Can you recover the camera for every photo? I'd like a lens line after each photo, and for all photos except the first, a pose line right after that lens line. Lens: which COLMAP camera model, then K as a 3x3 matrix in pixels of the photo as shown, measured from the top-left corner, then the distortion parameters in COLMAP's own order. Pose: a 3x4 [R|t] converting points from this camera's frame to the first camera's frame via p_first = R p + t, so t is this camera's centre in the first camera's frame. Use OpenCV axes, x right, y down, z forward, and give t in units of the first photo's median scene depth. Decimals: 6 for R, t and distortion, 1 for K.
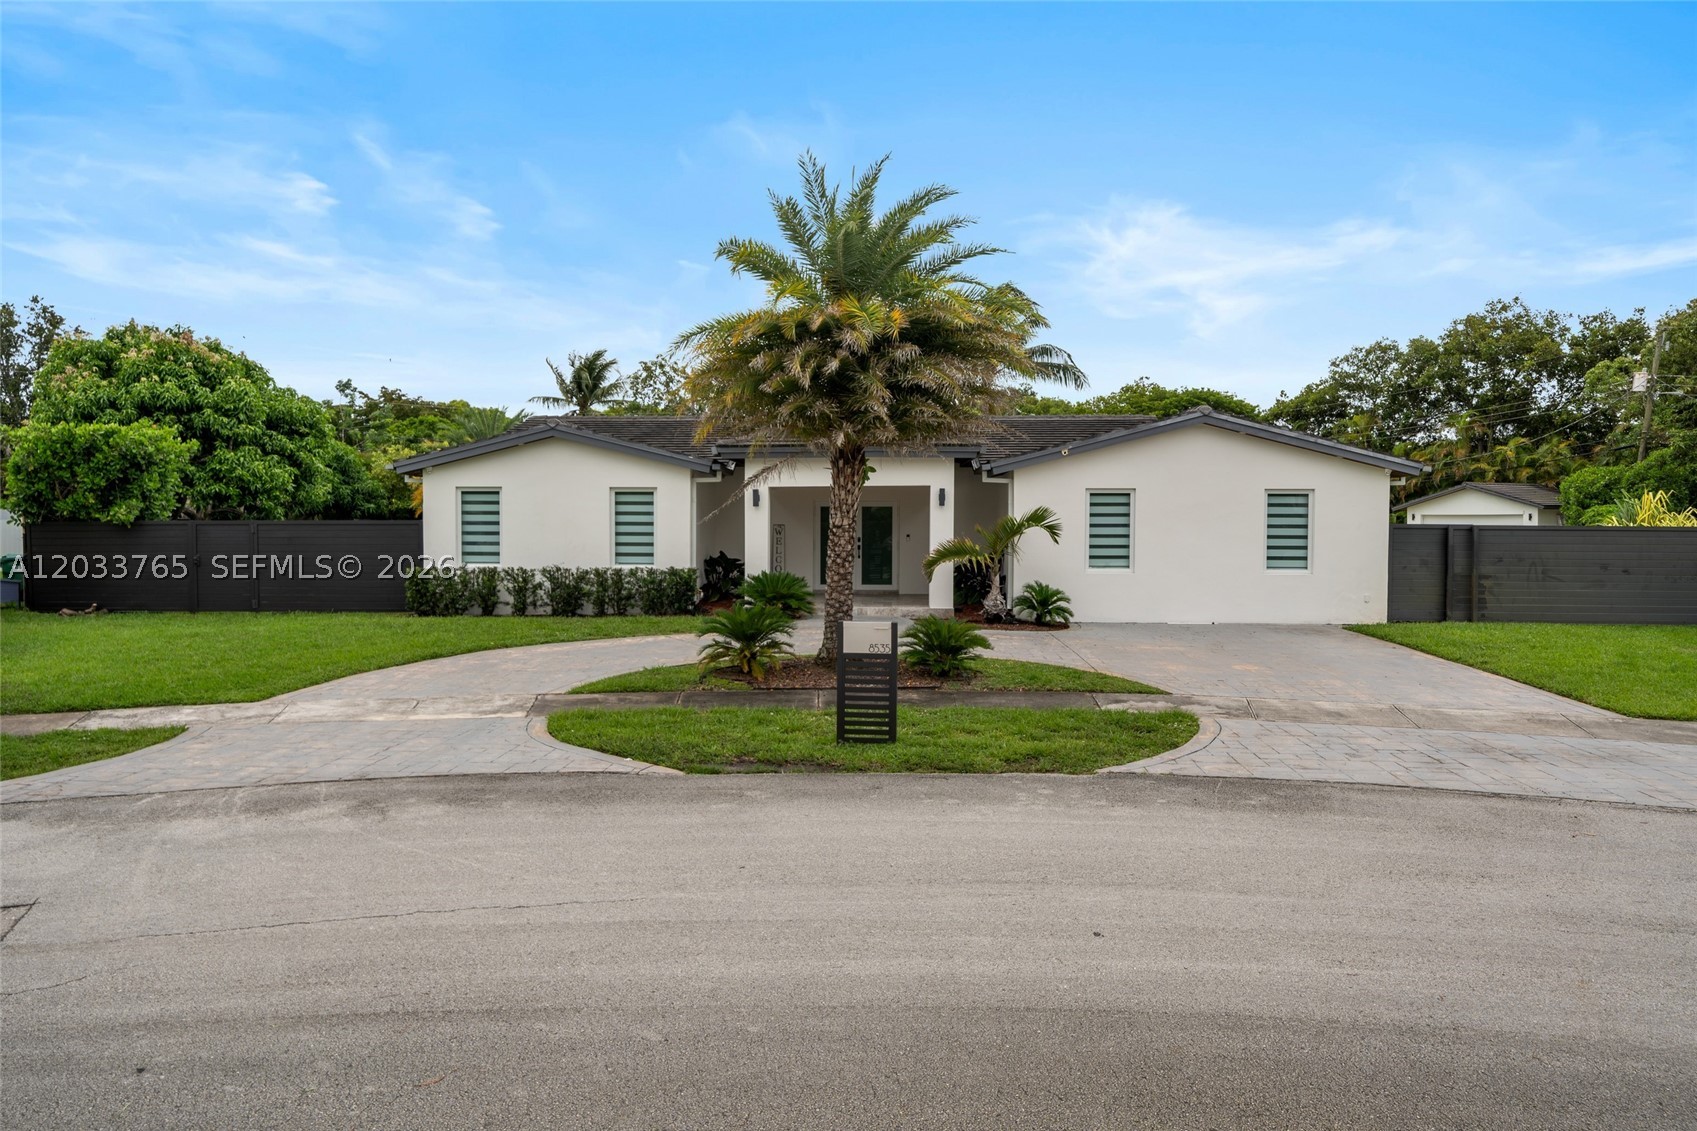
lens RADIAL K [[1149.8, 0, 845.5], [0, 1149.8, 555.8], [0, 0, 1]] dist [-0.002484, 0.007539]
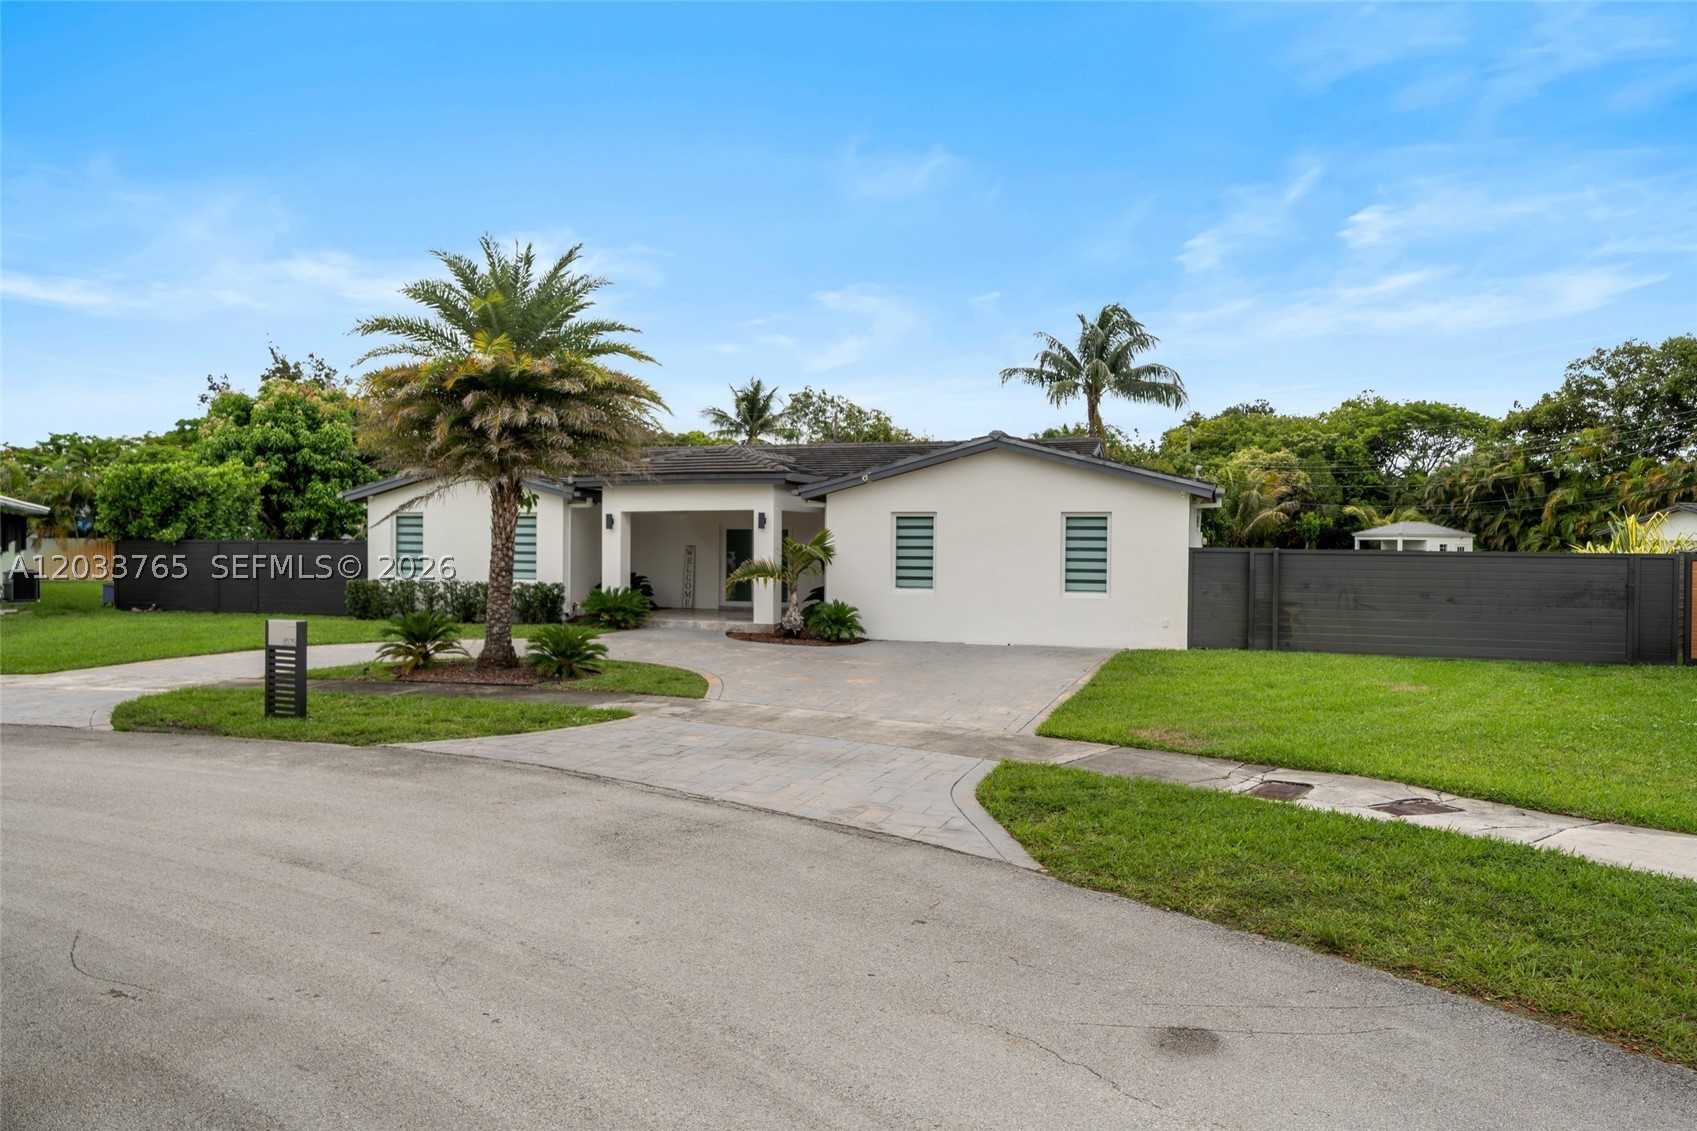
lens RADIAL K [[1153.7, 0, 849.4], [0, 1153.7, 565.6], [0, 0, 1]] dist [0.007740, 0.002412]
pose [[0.961036, 0.009921, -0.276247, 0.453142], [-0.013350, 0.999855, -0.010537, 0.001686], [0.276102, 0.013814, 0.961029, -0.019386]]
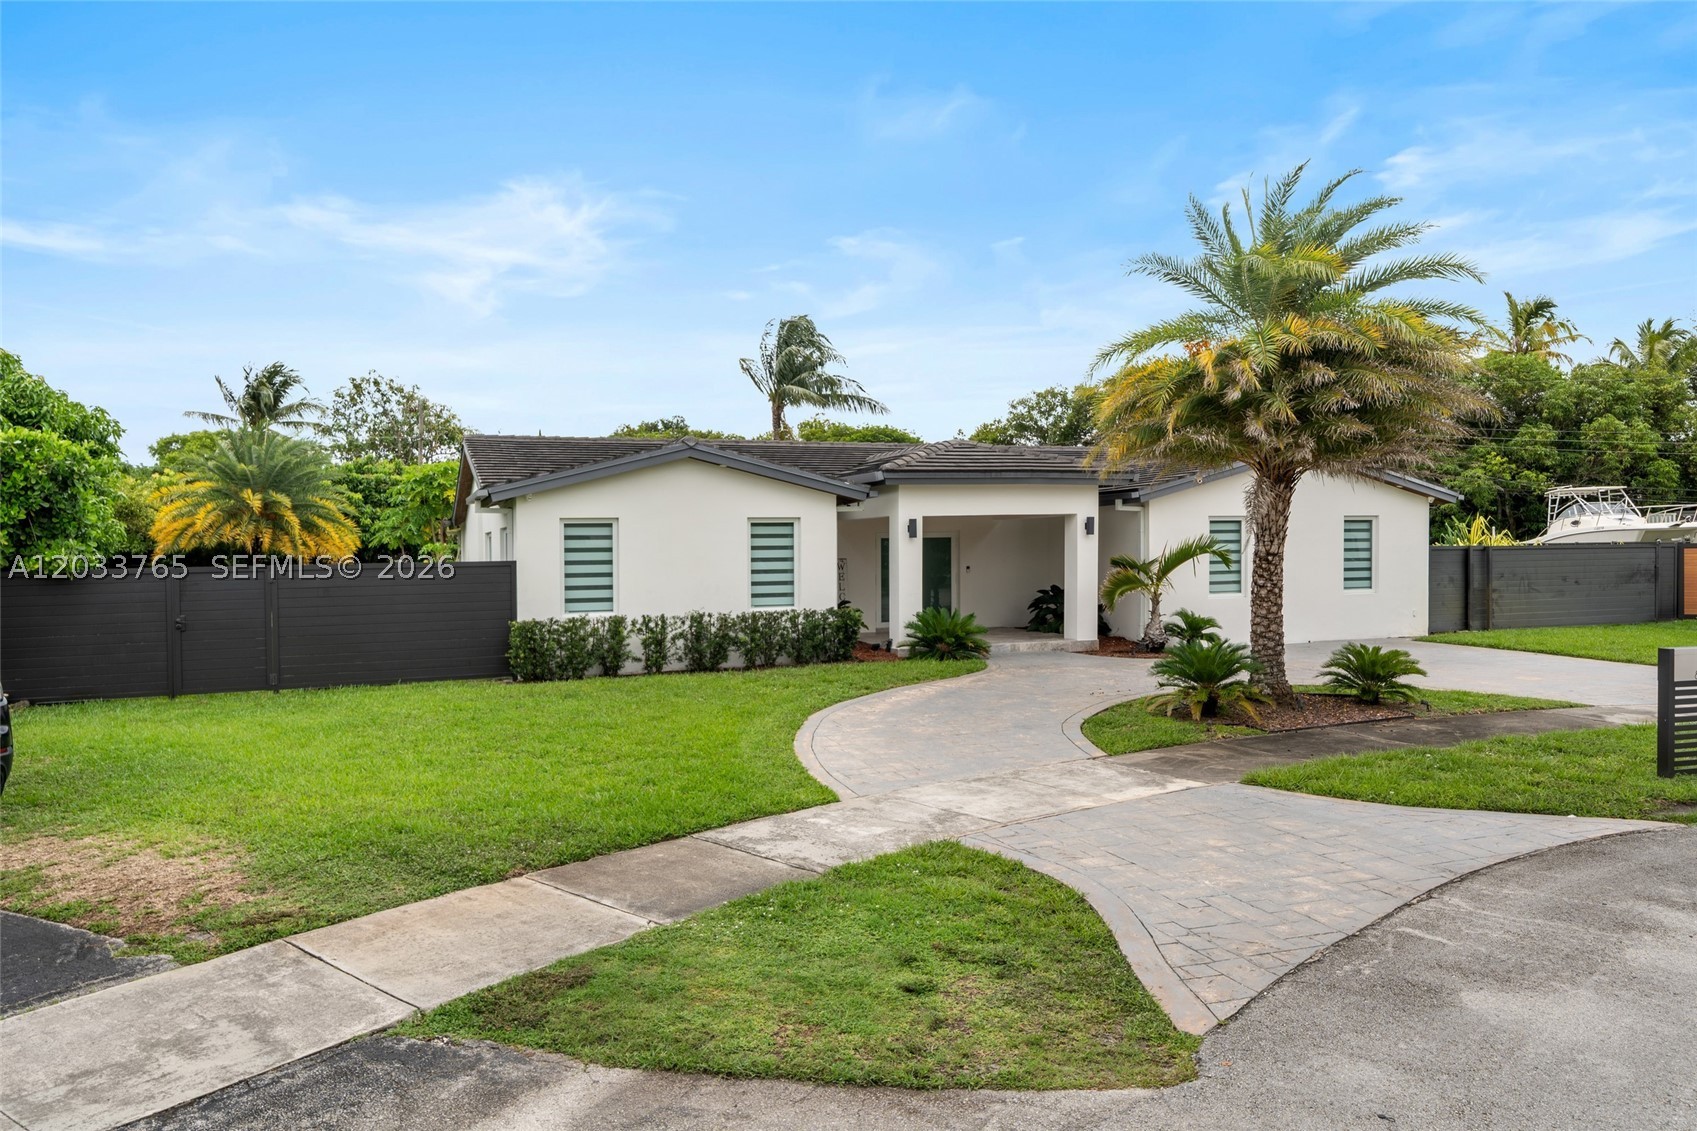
lens RADIAL K [[1149.8, 0, 847.4], [0, 1149.8, 568.8], [0, 0, 1]] dist [-0.002484, 0.007539]
pose [[0.919742, -0.023324, 0.391829, -0.473904], [0.031022, 0.999430, -0.013328, -0.007850], [-0.391295, 0.024414, 0.919941, 0.184588]]
